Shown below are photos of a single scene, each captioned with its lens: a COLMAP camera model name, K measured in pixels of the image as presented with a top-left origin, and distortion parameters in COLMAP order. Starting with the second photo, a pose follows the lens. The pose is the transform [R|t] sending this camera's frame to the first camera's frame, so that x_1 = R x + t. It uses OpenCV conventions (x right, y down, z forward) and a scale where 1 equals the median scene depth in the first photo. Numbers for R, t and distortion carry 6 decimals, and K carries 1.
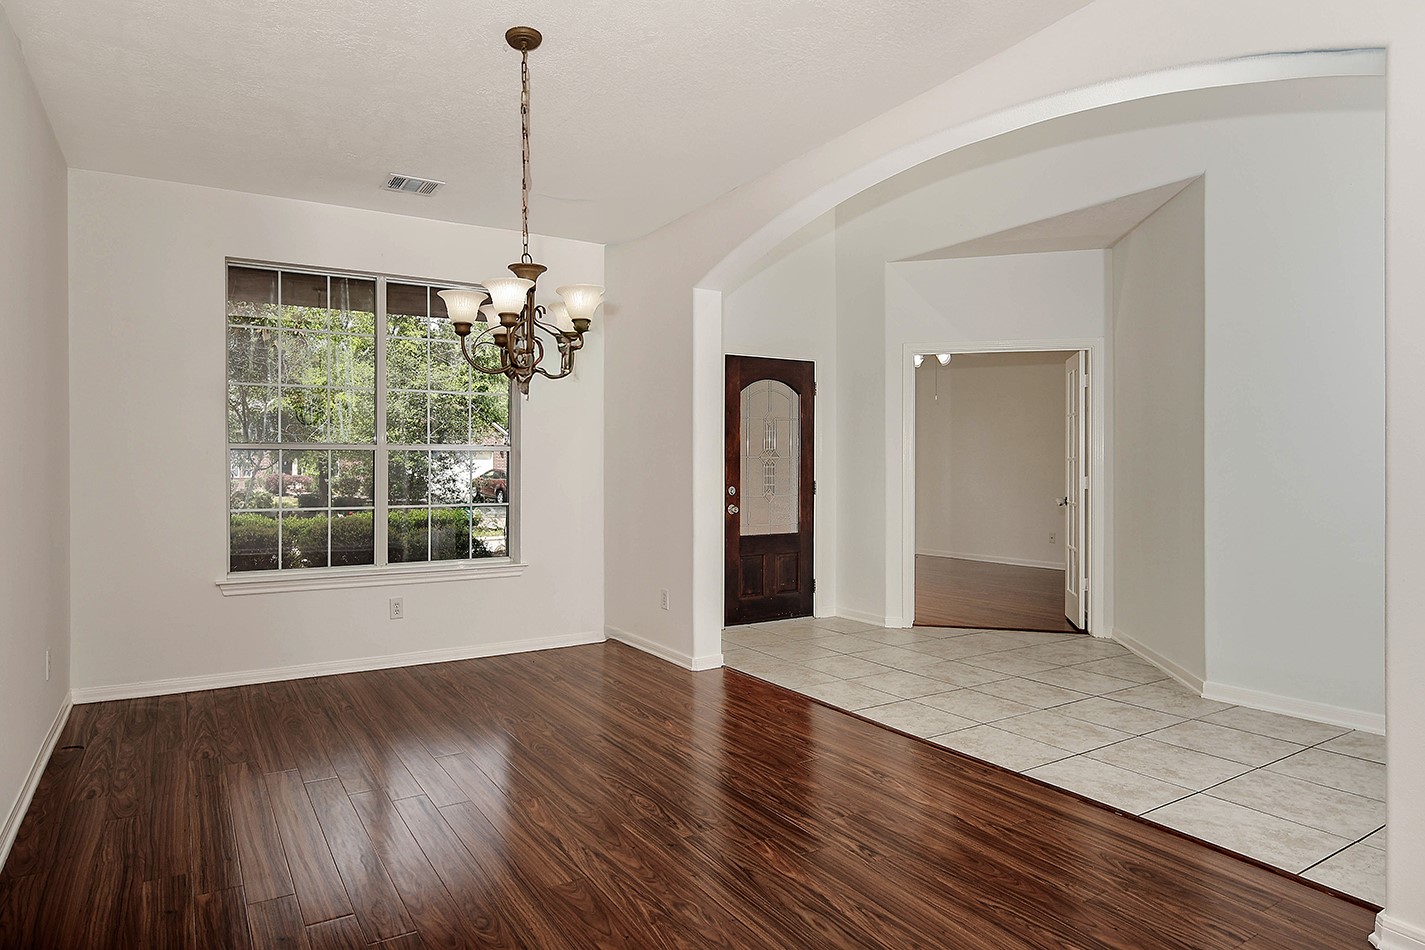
lens RADIAL K [[852.0, 0, 714.2], [0, 852.0, 473.4], [0, 0, 1]] dist [0.041219, 0.000241]
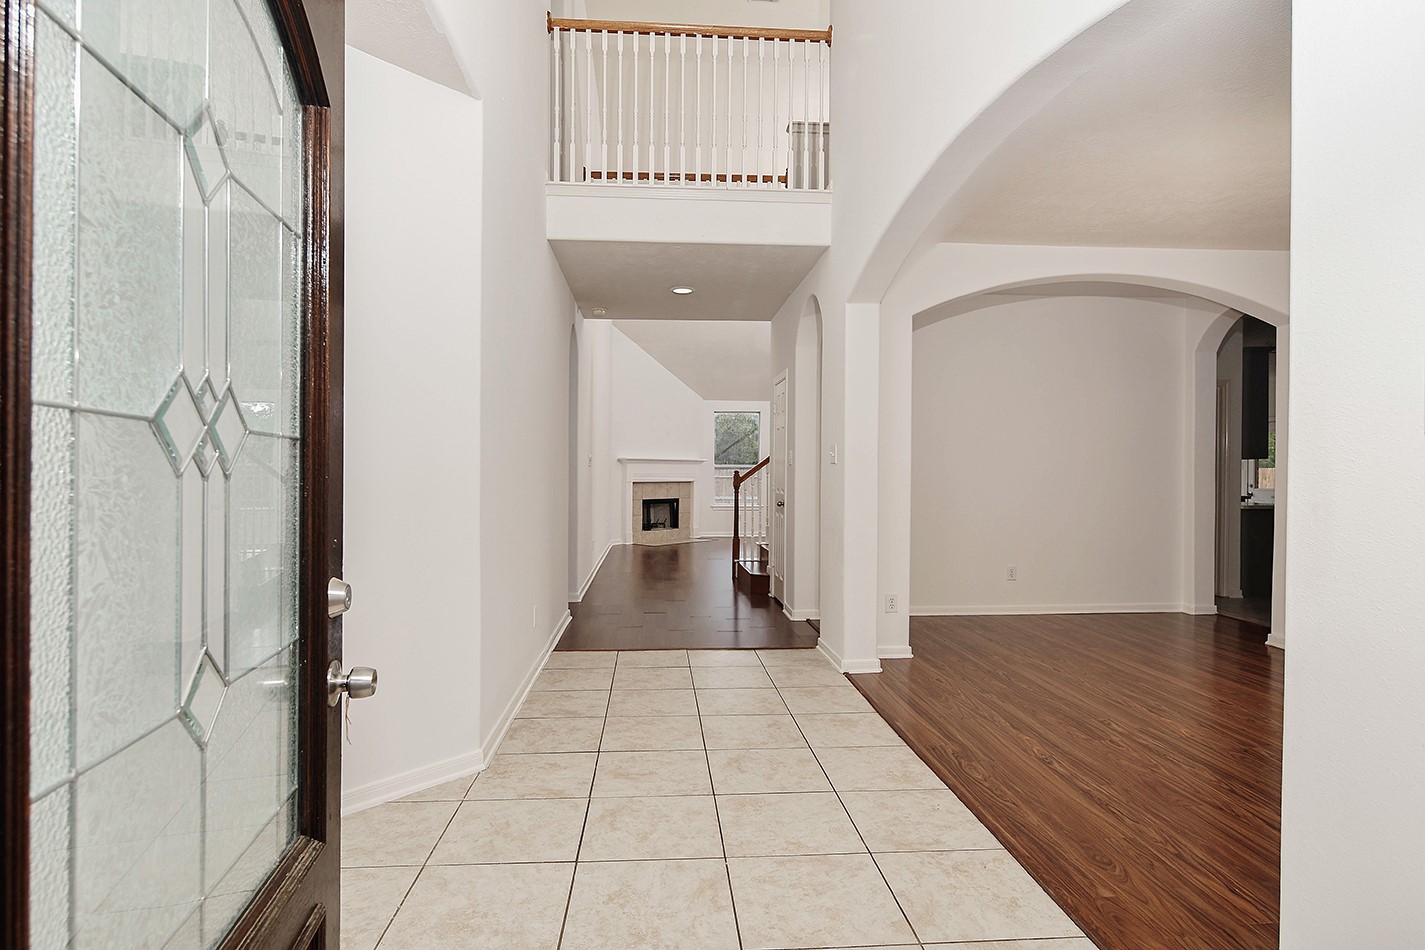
lens RADIAL K [[852.0, 0, 712.4], [0, 852.0, 470.2], [0, 0, 1]] dist [0.041219, 0.000241]
pose [[-0.878800, 0.004875, 0.477166, 0.054529], [0.009130, 0.999937, 0.006598, -0.004722], [-0.477103, 0.010155, -0.878788, 2.225851]]
